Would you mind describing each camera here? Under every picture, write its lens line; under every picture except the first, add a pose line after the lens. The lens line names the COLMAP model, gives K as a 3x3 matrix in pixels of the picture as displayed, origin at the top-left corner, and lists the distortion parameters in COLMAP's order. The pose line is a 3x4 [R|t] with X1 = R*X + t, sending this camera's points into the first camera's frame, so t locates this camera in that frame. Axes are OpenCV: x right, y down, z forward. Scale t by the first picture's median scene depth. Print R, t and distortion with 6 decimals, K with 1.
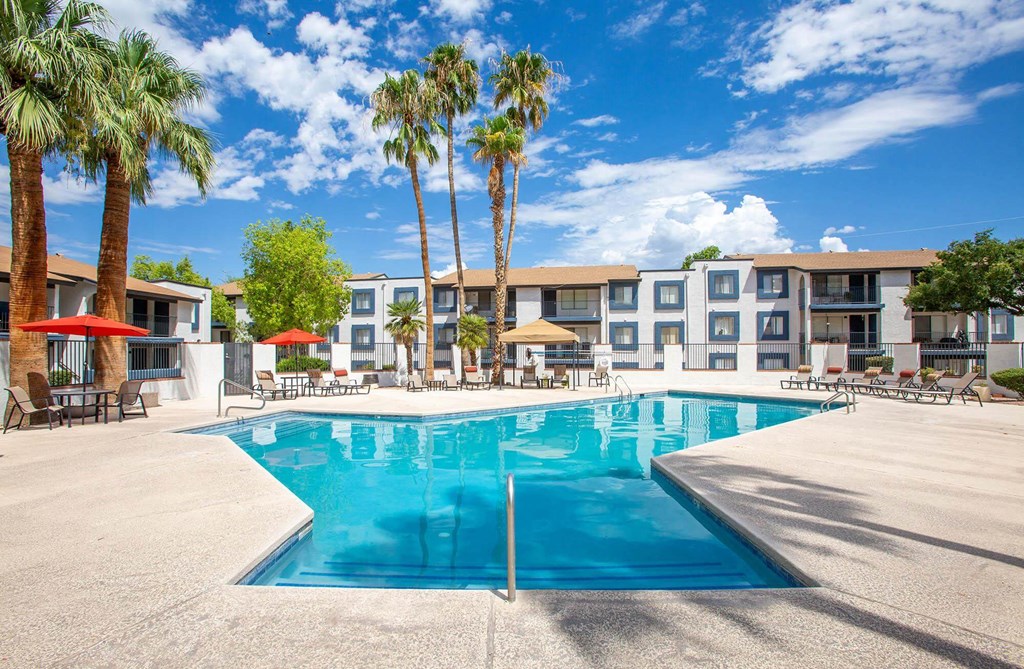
lens RADIAL K [[549.7, 0, 516.7], [0, 549.7, 320.8], [0, 0, 1]] dist [-0.003540, 0.002013]
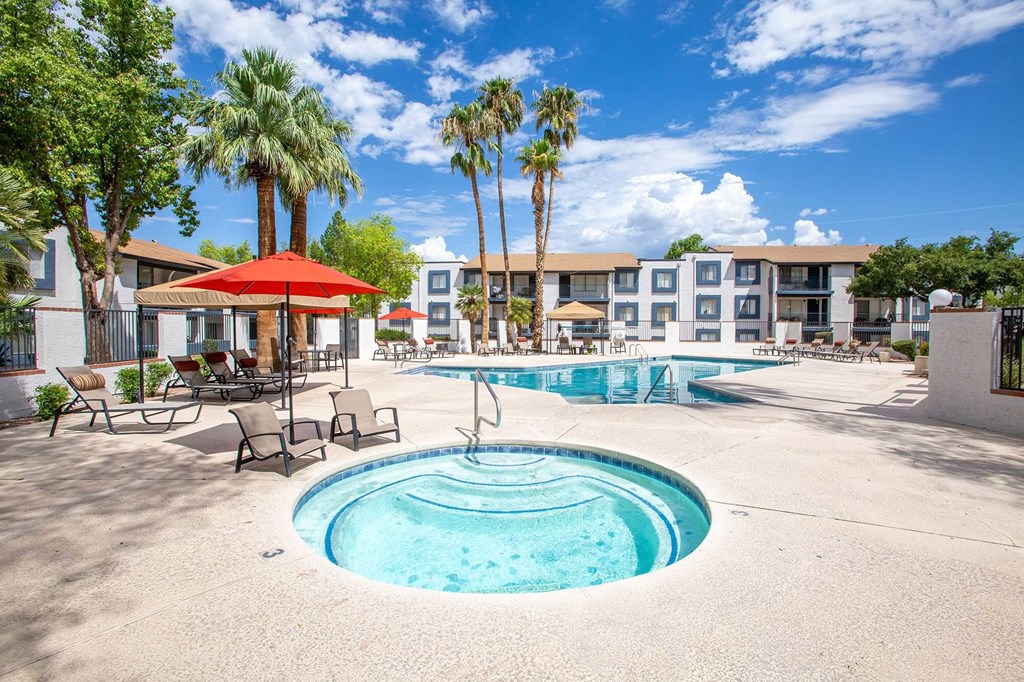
lens RADIAL K [[567.5, 0, 532.1], [0, 567.5, 329.6], [0, 0, 1]] dist [0.002897, -0.000069]
pose [[0.997148, 0.005726, 0.075260, -0.101705], [-0.010151, 0.998233, 0.058547, -0.009229], [-0.074792, -0.059144, 0.995444, -0.216336]]
